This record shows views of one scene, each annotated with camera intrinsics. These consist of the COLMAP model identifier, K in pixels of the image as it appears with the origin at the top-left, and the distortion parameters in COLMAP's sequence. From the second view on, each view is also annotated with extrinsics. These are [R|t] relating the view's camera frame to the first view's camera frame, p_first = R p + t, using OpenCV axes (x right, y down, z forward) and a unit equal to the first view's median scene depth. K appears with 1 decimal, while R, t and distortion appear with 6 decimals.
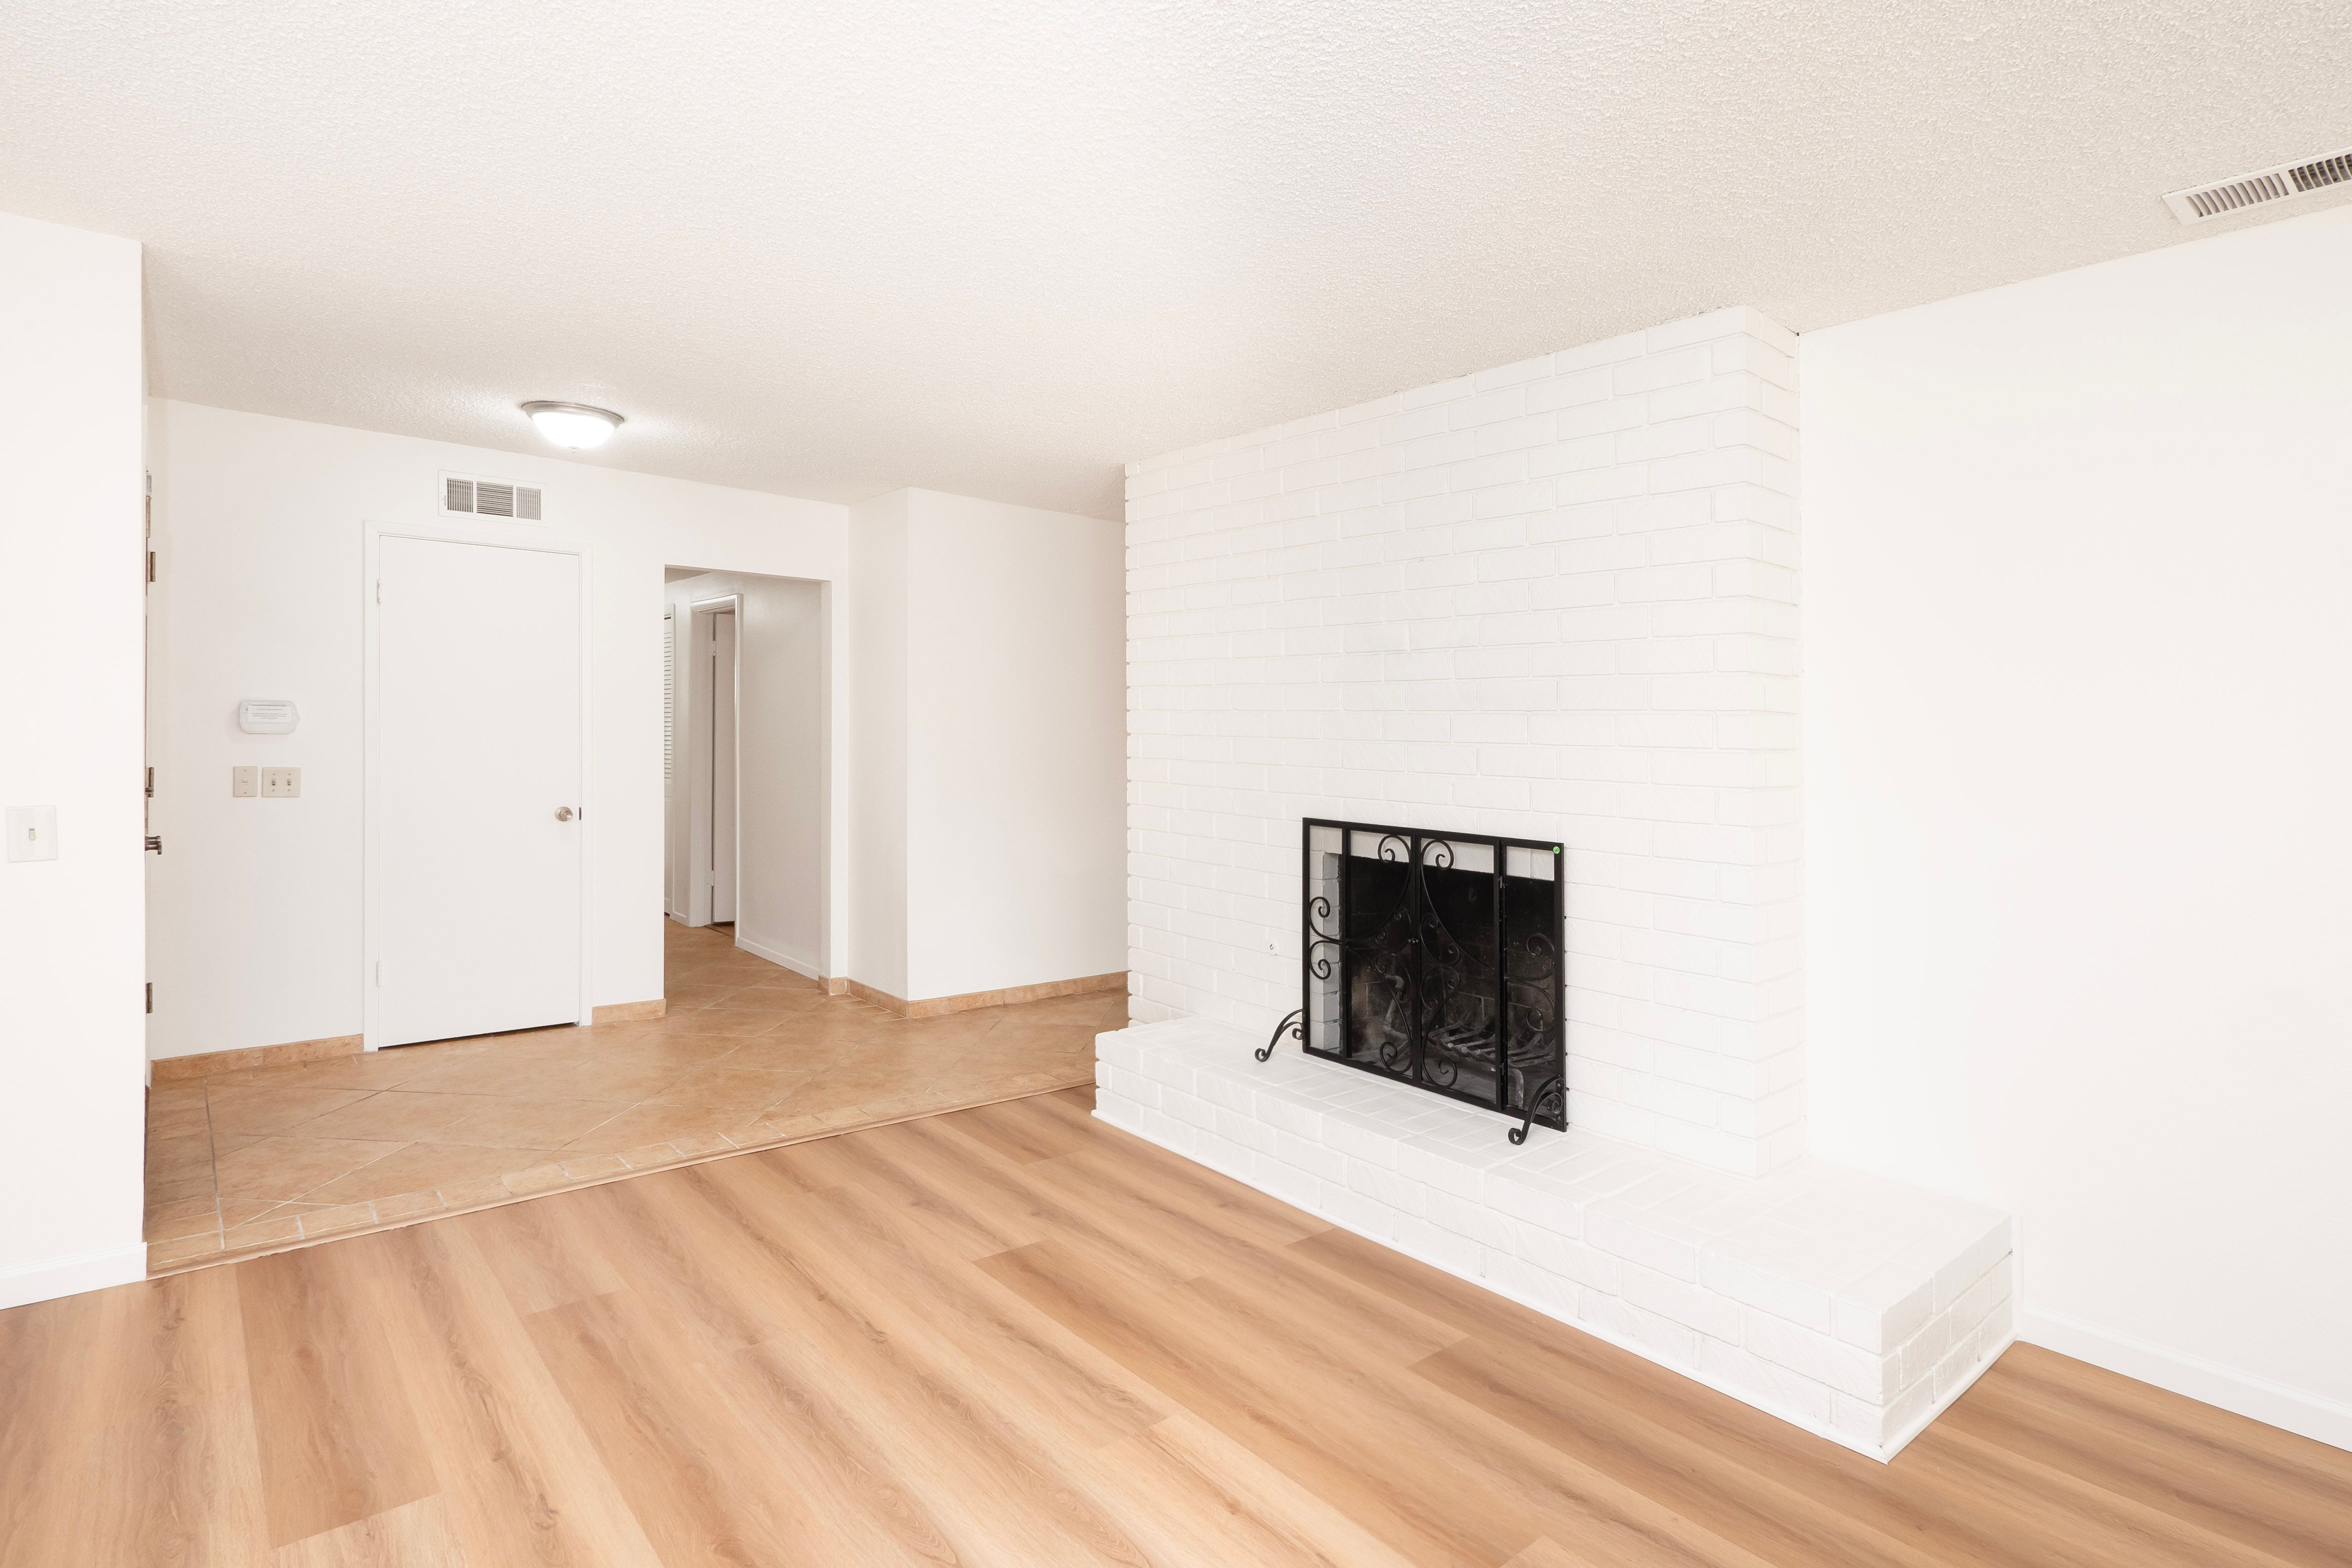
lens RADIAL K [[1091.2, 0, 1176.0], [0, 1091.2, 784.0], [0, 0, 1]] dist [-0.000944, -0.000261]
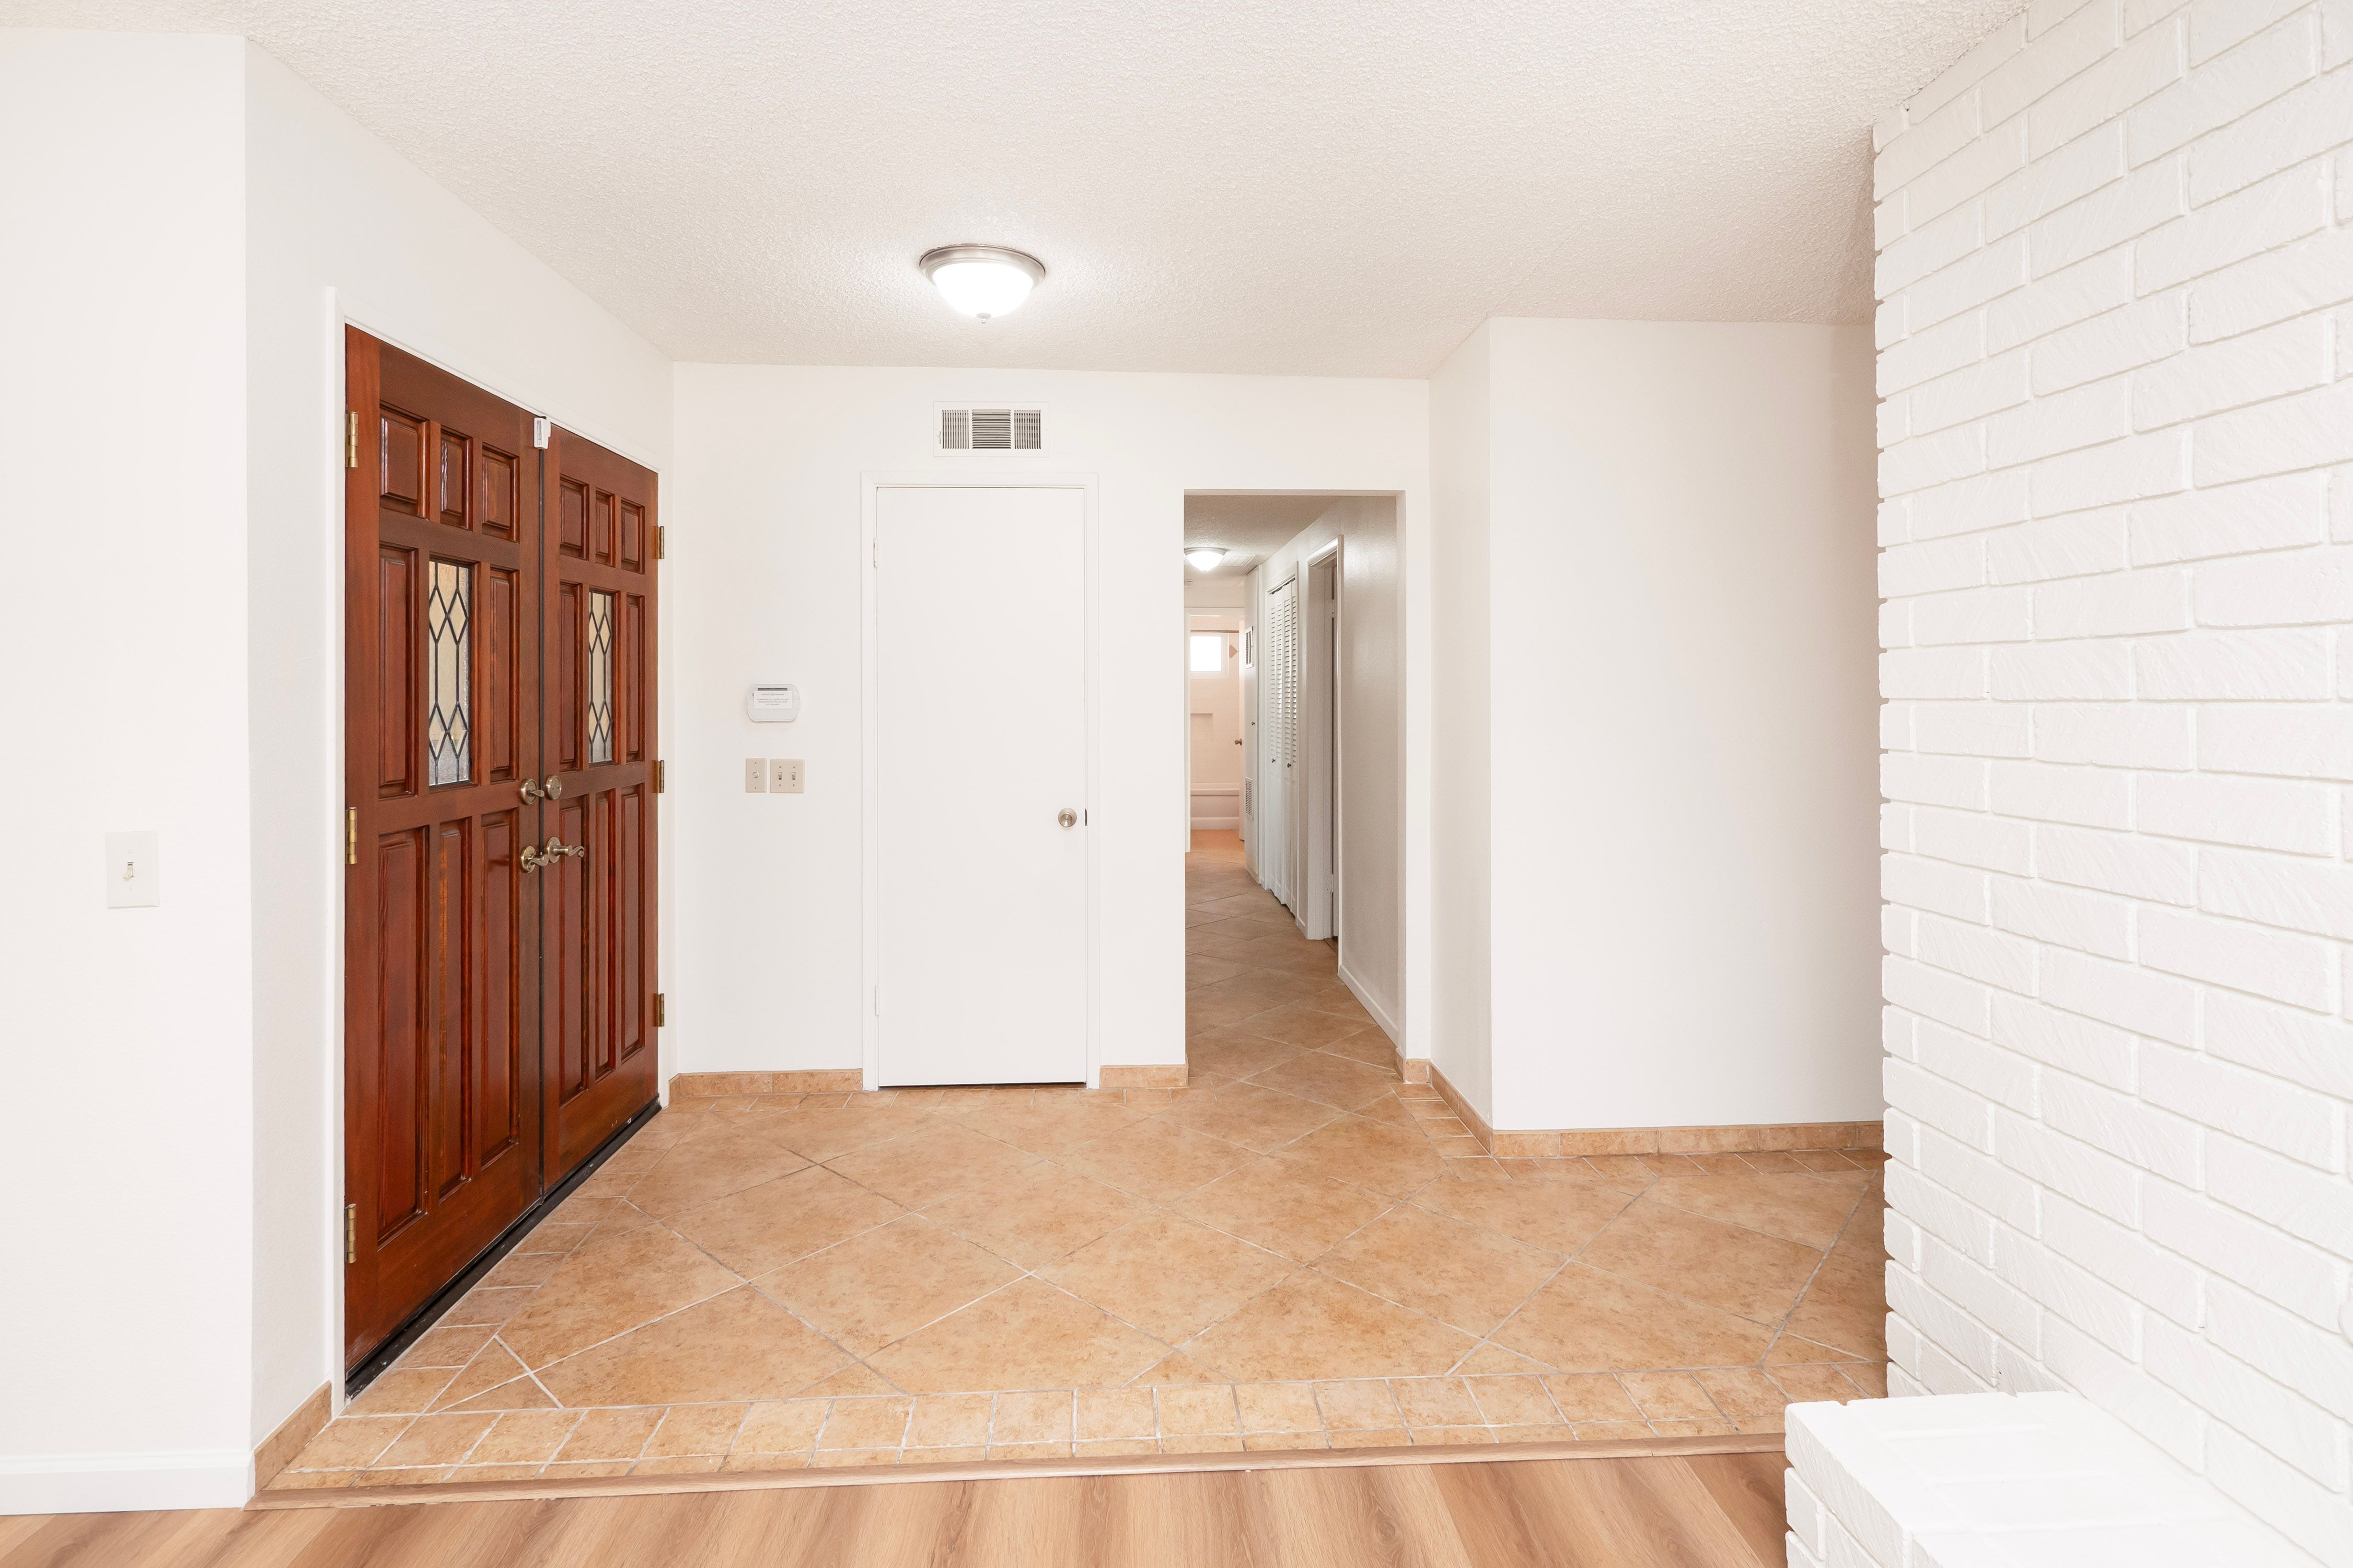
lens RADIAL K [[1224.4, 0, 1180.5], [0, 1224.4, 746.6], [0, 0, 1]] dist [0.014628, -0.000085]
pose [[0.834694, -0.000223, -0.550715, -0.003818], [-0.008812, 0.999867, -0.013760, -0.013703], [0.550644, 0.016338, 0.834580, 0.325180]]
